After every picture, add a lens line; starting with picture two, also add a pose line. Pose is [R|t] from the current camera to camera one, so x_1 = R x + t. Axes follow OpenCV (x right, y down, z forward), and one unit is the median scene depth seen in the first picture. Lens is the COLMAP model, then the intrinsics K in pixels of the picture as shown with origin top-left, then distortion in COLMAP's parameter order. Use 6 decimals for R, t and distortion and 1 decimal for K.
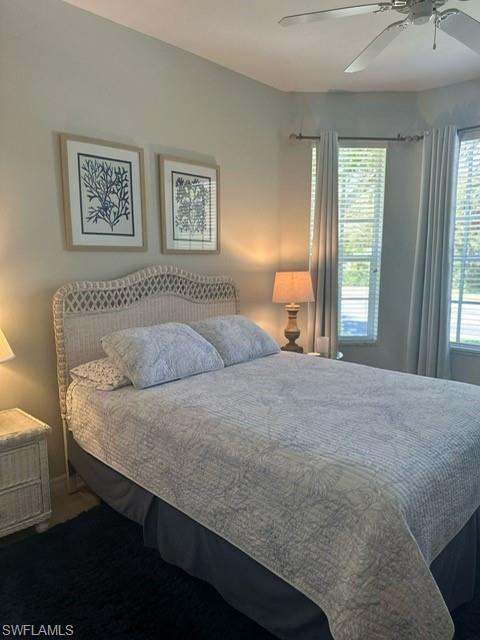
lens RADIAL K [[449.5, 0, 240.8], [0, 449.5, 326.3], [0, 0, 1]] dist [0.059879, -0.077056]
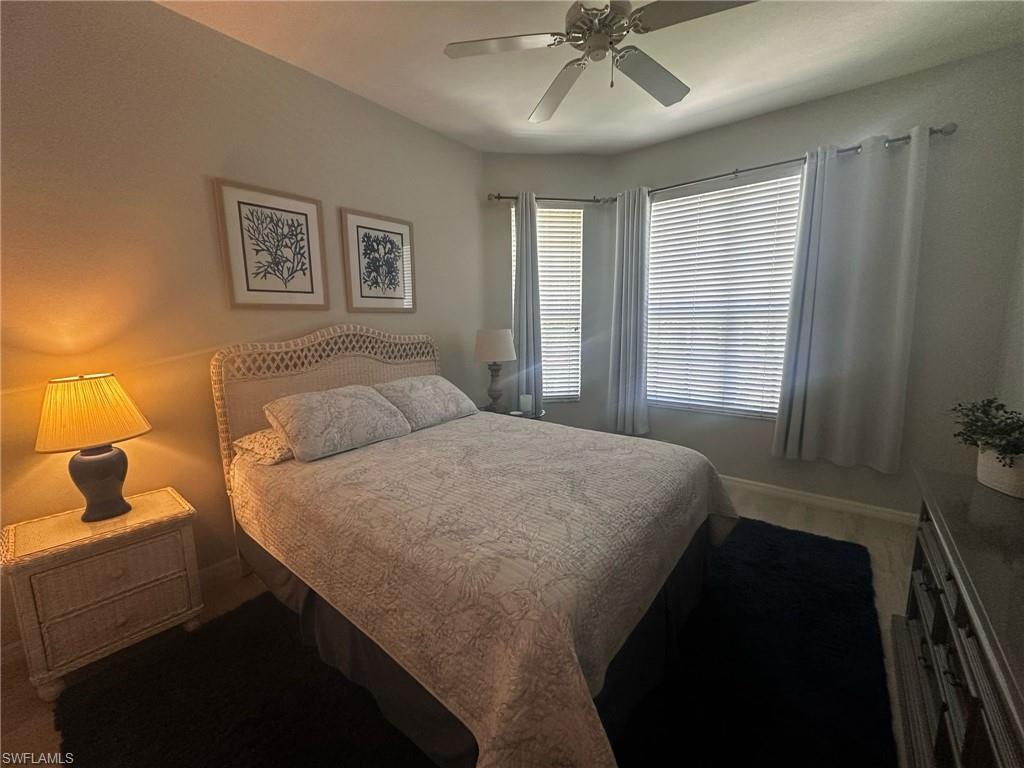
lens RADIAL K [[407.5, 0, 513.1], [0, 407.5, 383.5], [0, 0, 1]] dist [-0.007154, 0.002162]
pose [[0.995549, -0.025185, 0.090823, 0.100913], [0.025012, 0.999683, 0.003043, -0.007420], [-0.090870, -0.000758, 0.995862, 0.140470]]
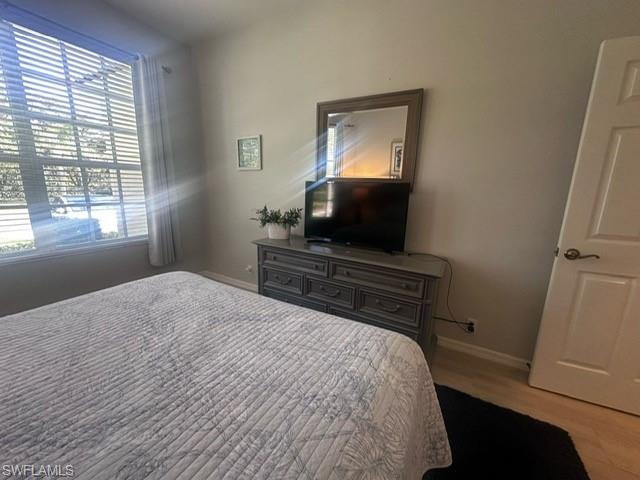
lens RADIAL K [[254.7, 0, 321.0], [0, 254.7, 239.5], [0, 0, 1]] dist [-0.007154, 0.002162]
pose [[-0.249054, -0.200224, 0.947566, -0.114771], [0.110477, 0.966136, 0.233185, -0.043408], [-0.962168, 0.162760, -0.218500, 0.663380]]
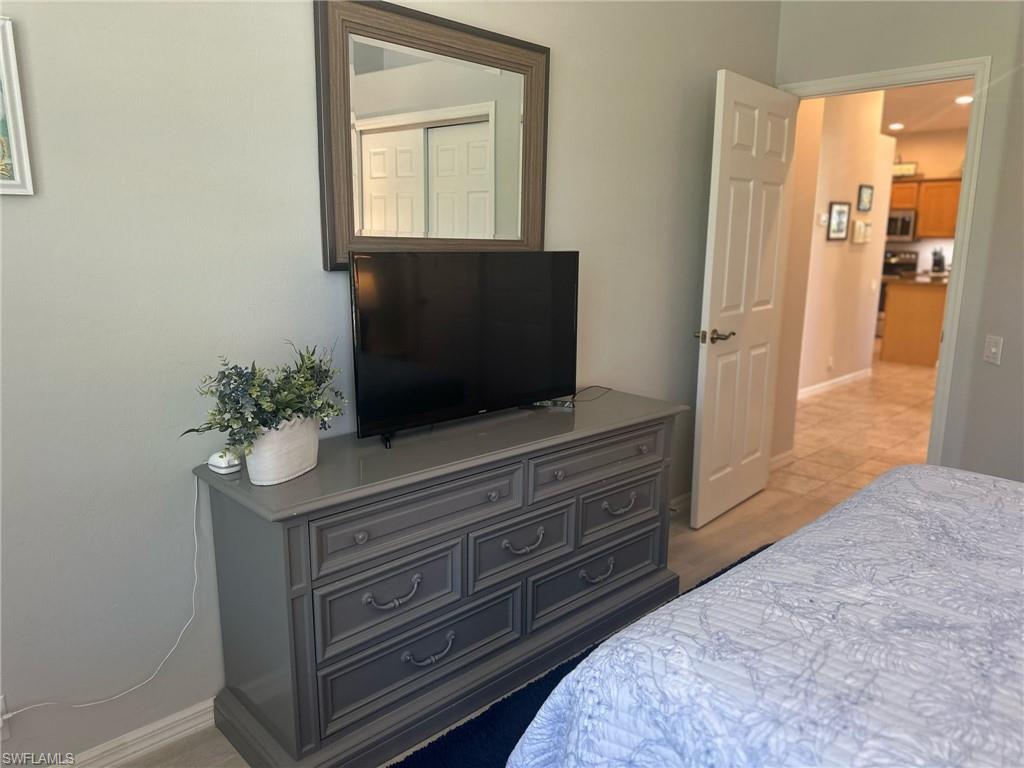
lens RADIAL K [[719.3, 0, 514.1], [0, 719.3, 389.9], [0, 0, 1]] dist [0.059879, -0.077056]
pose [[-0.999341, -0.013159, 0.033820, 0.548468], [-0.000785, 0.939566, 0.342366, -0.153721], [-0.036281, 0.342114, -0.938958, 1.201436]]
